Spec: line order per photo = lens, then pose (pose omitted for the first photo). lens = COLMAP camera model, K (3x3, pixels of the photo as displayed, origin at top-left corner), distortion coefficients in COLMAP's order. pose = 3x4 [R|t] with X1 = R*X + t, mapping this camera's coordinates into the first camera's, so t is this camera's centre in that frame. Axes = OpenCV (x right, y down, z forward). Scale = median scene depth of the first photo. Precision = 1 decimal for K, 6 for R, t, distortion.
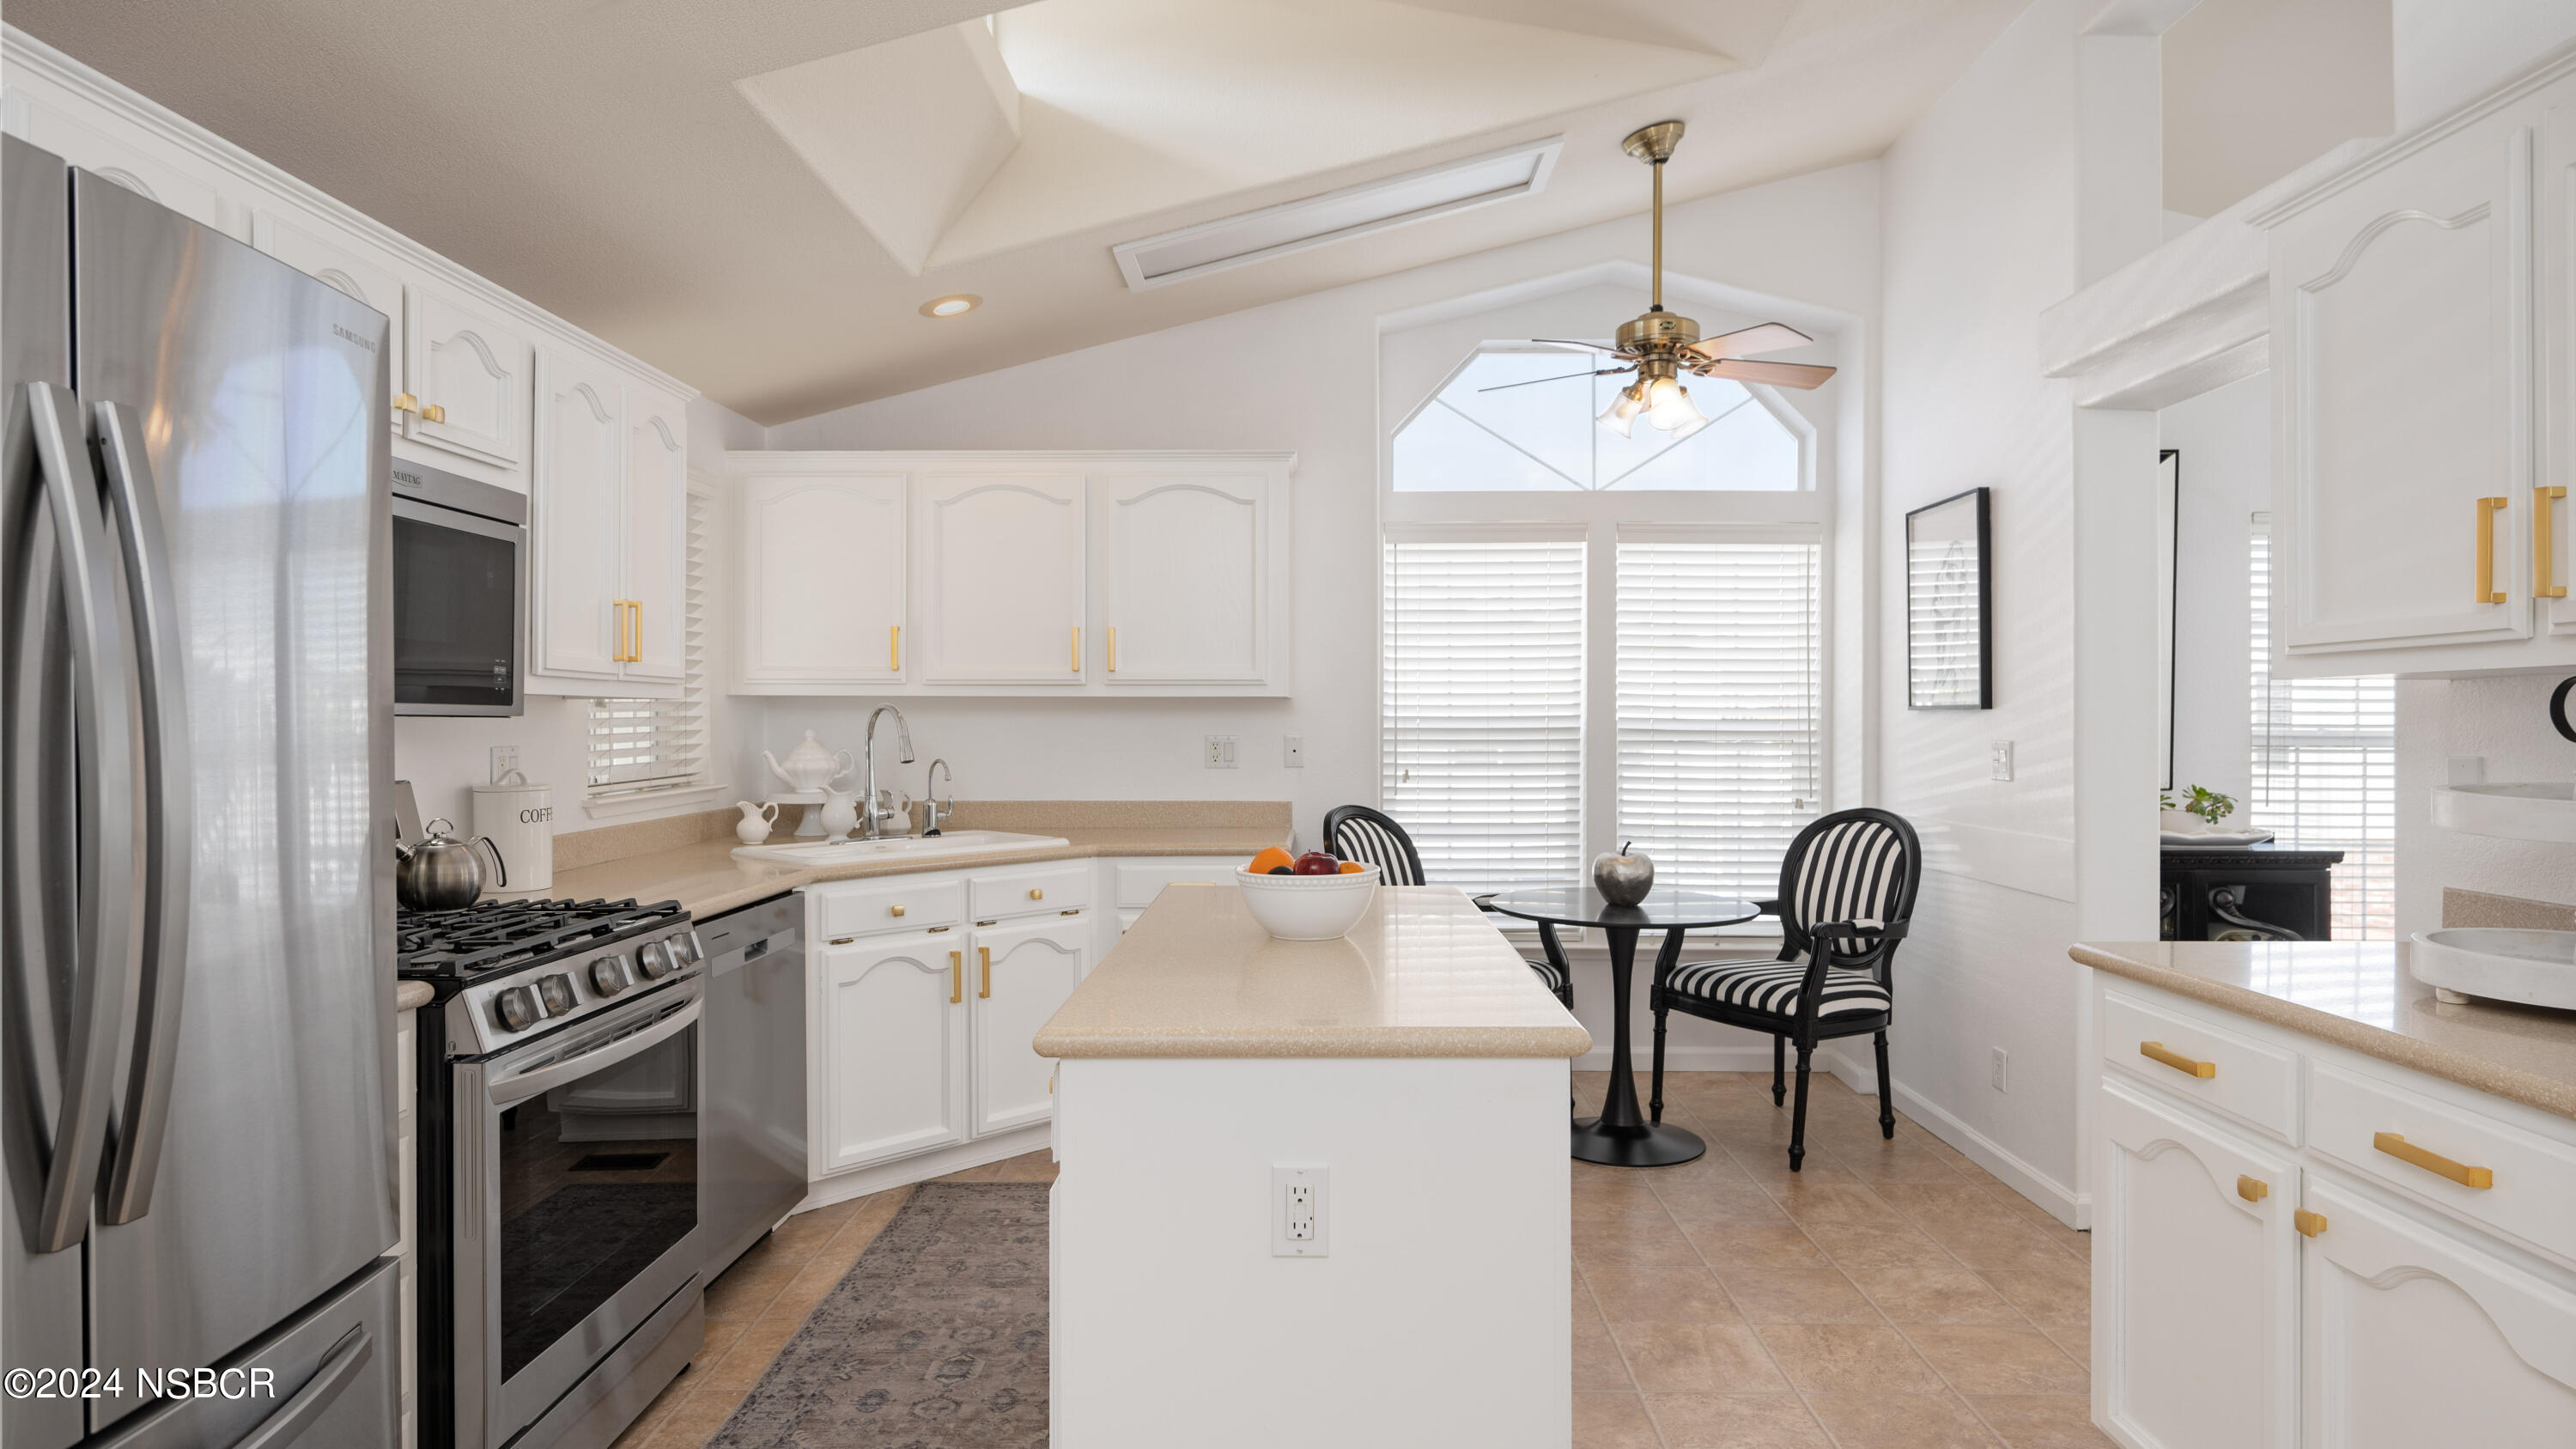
lens RADIAL K [[1442.7, 0, 1288.0], [0, 1442.7, 724.5], [0, 0, 1]] dist [0.003019, 0.000298]
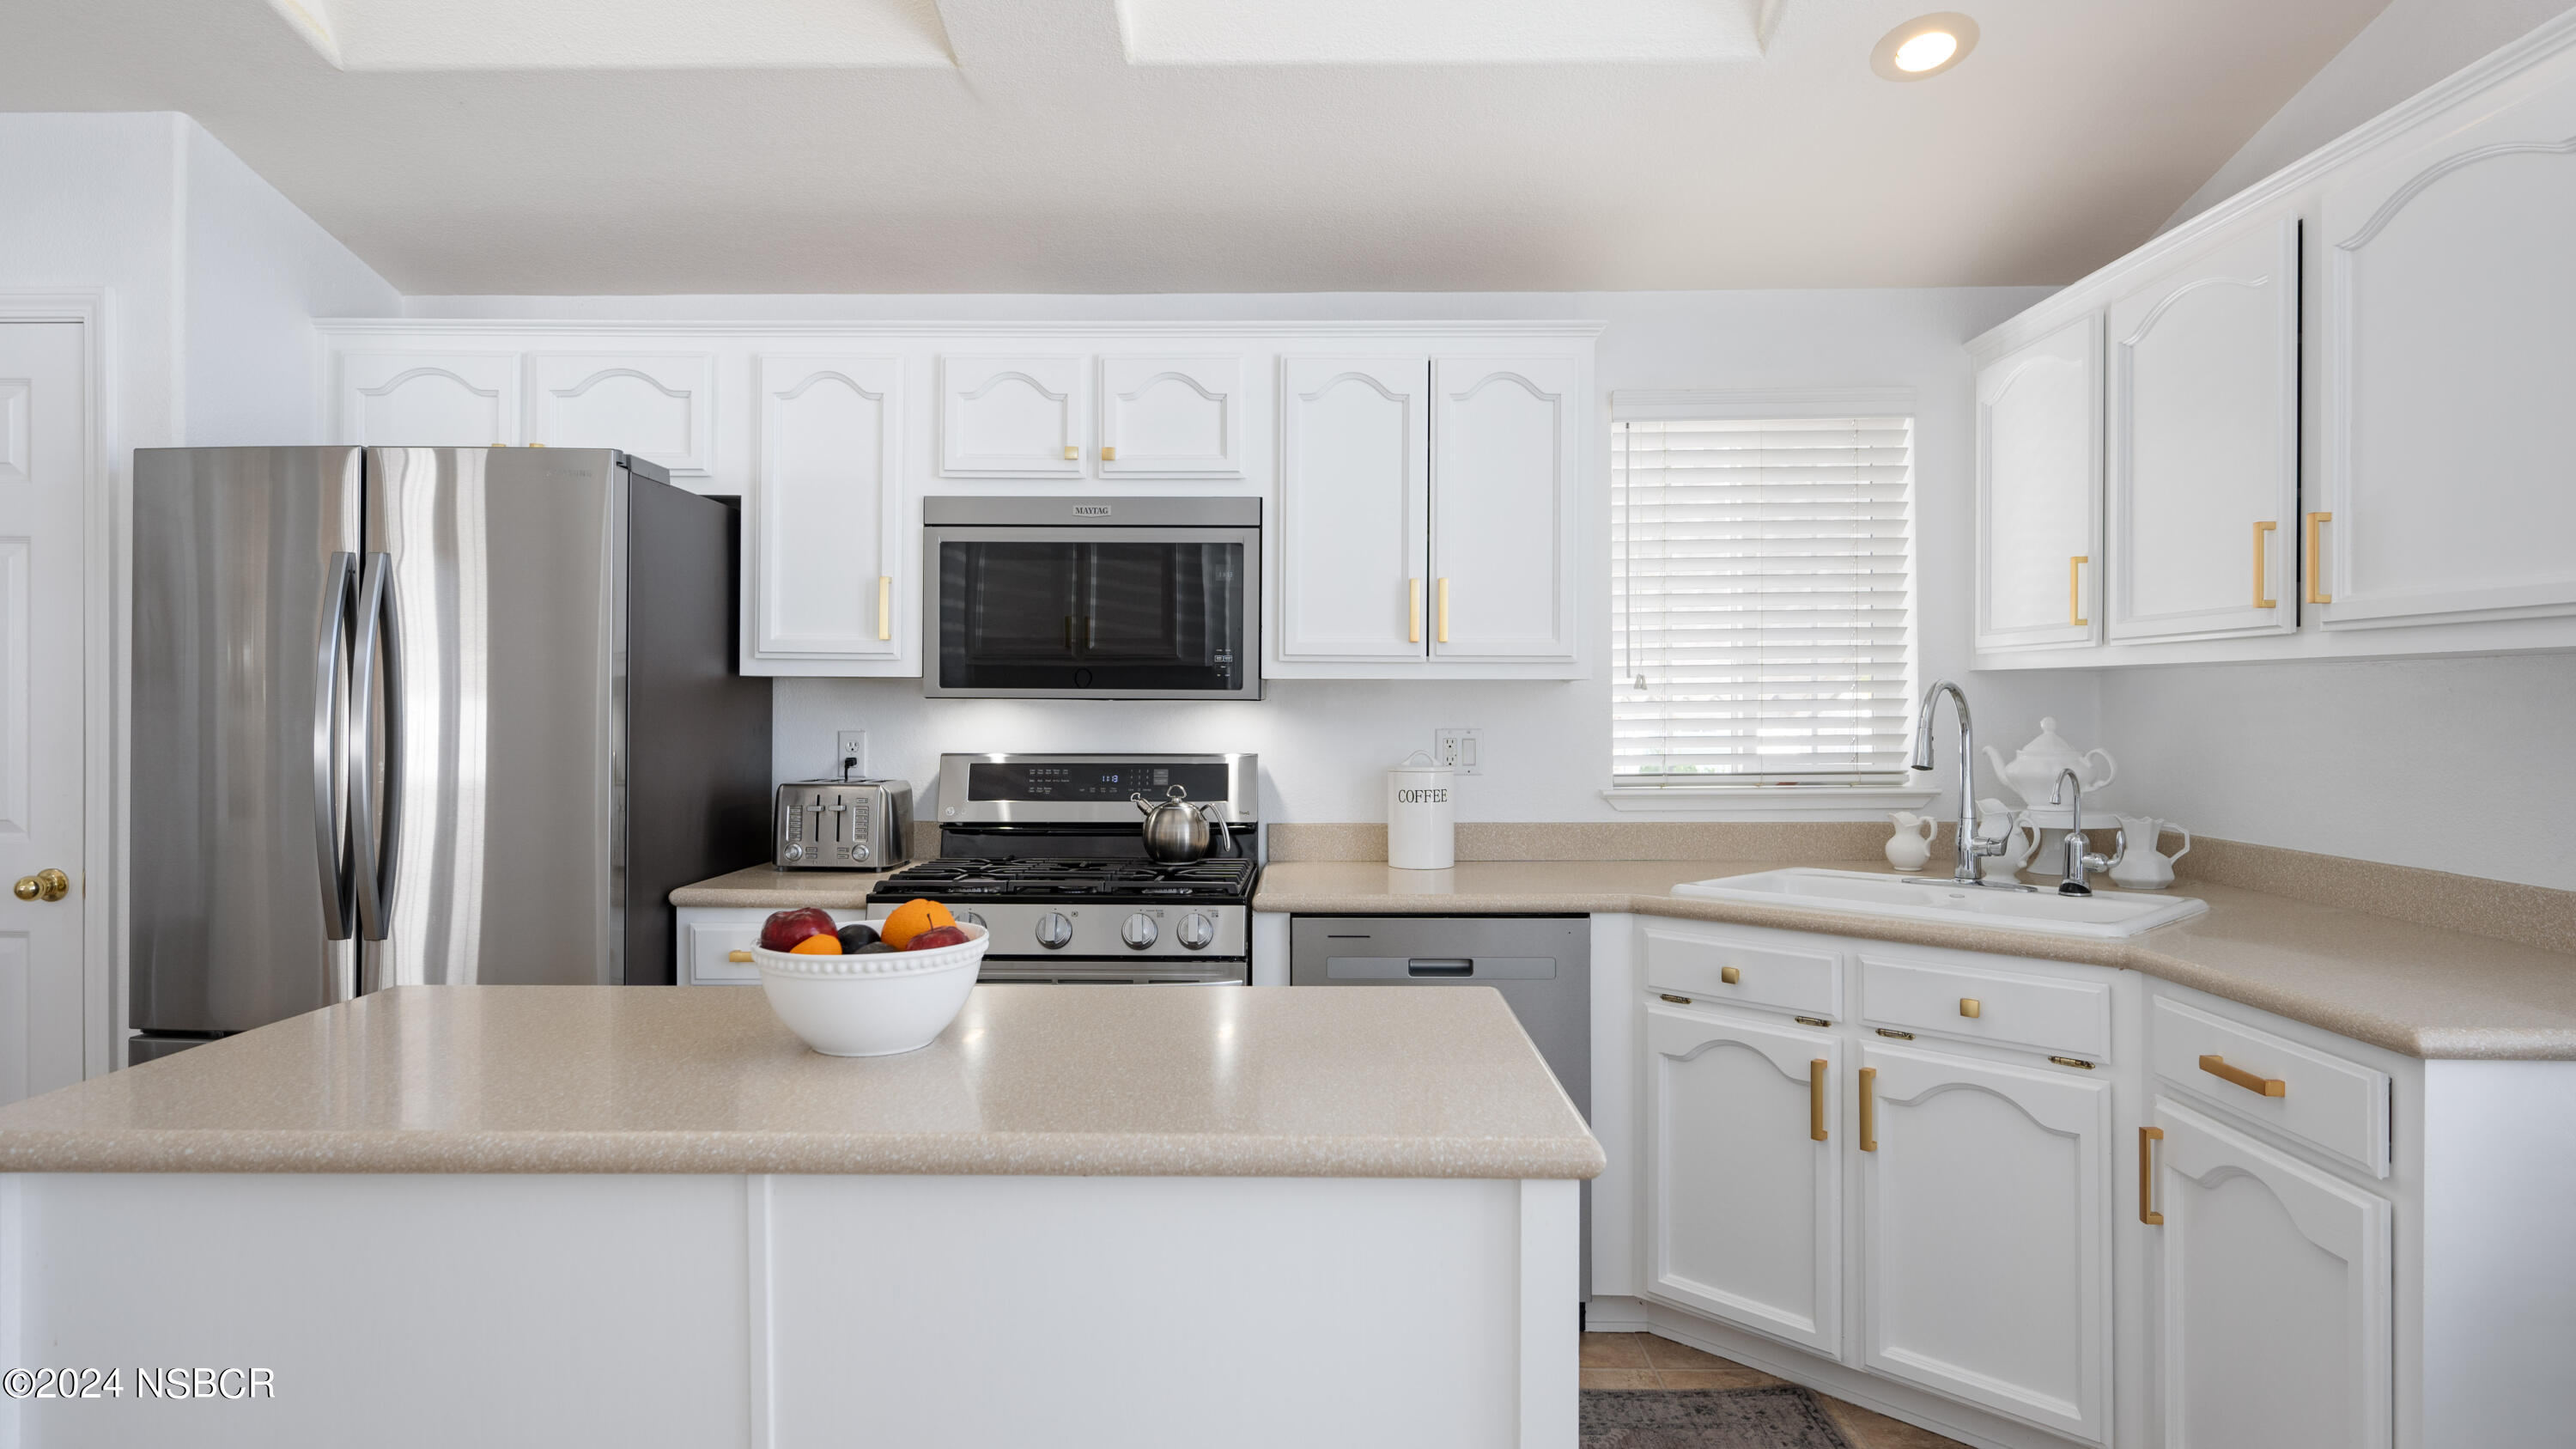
lens RADIAL K [[1440.9, 0, 1287.2], [0, 1440.9, 694.9], [0, 0, 1]] dist [-0.001739, 0.001377]
pose [[-0.004863, 0.002864, -0.999984, 0.433463], [-0.003755, 0.999989, 0.002882, -0.009301], [0.999981, 0.003769, -0.004852, 0.782376]]
